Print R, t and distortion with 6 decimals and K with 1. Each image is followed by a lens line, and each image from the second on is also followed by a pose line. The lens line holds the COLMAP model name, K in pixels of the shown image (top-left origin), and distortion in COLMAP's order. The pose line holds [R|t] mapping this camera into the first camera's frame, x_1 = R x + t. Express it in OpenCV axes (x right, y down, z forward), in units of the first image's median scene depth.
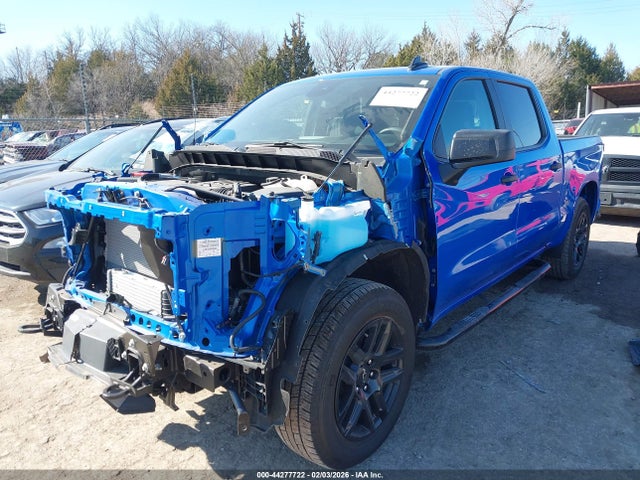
lens RADIAL K [[510.4, 0, 311.6], [0, 510.4, 236.5], [0, 0, 1]] dist [0.058940, -0.089061]
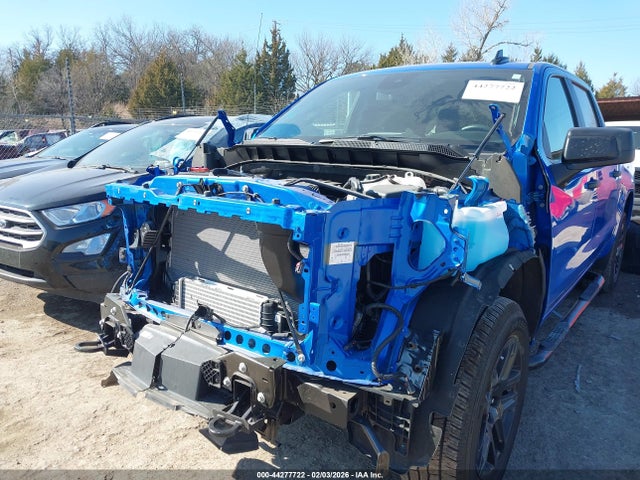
lens RADIAL K [[510.4, 0, 311.6], [0, 510.4, 236.5], [0, 0, 1]] dist [0.058940, -0.089061]
pose [[0.997814, 0.015498, 0.064241, -0.224107], [-0.014444, 0.999754, -0.016829, 0.006854], [-0.064486, 0.015865, 0.997793, 0.126229]]
